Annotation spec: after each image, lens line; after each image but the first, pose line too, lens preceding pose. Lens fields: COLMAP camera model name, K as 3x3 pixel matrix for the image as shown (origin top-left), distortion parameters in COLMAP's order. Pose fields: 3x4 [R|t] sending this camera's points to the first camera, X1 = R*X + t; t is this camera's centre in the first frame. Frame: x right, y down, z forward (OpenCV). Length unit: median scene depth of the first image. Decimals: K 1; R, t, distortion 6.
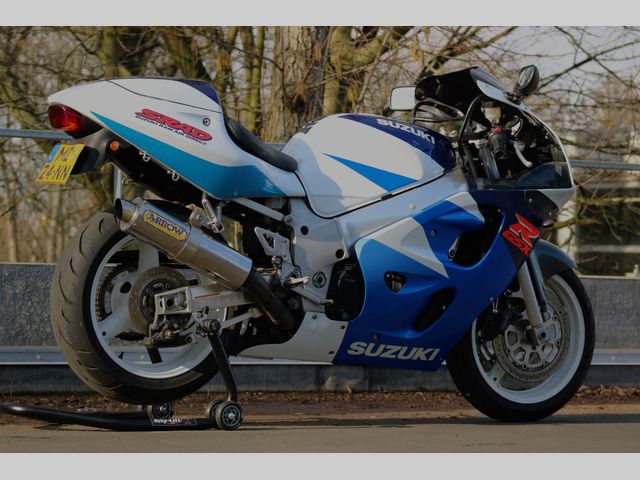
lens RADIAL K [[2456.0, 0, 320.0], [0, 2456.0, 240.0], [0, 0, 1]] dist [0.189270, 0.958091]
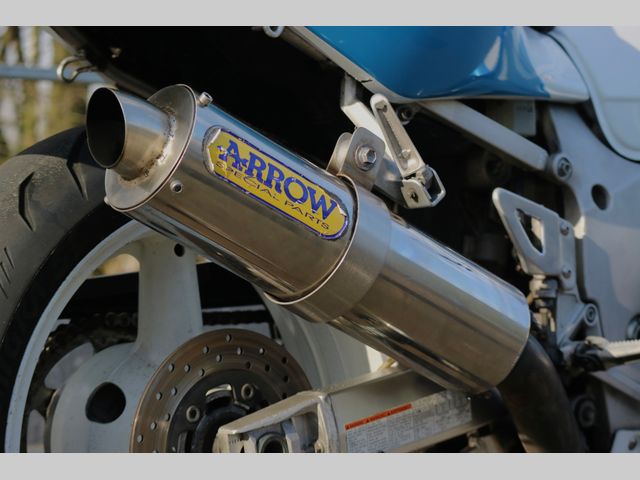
lens RADIAL K [[1600.6, 0, 320.0], [0, 1600.6, 240.0], [0, 0, 1]] dist [-0.204362, -0.405947]
pose [[0.980121, -0.040893, 0.194142, -0.088093], [0.041025, 0.999153, 0.003341, -0.000181], [-0.194114, 0.004690, 0.980968, 0.784542]]
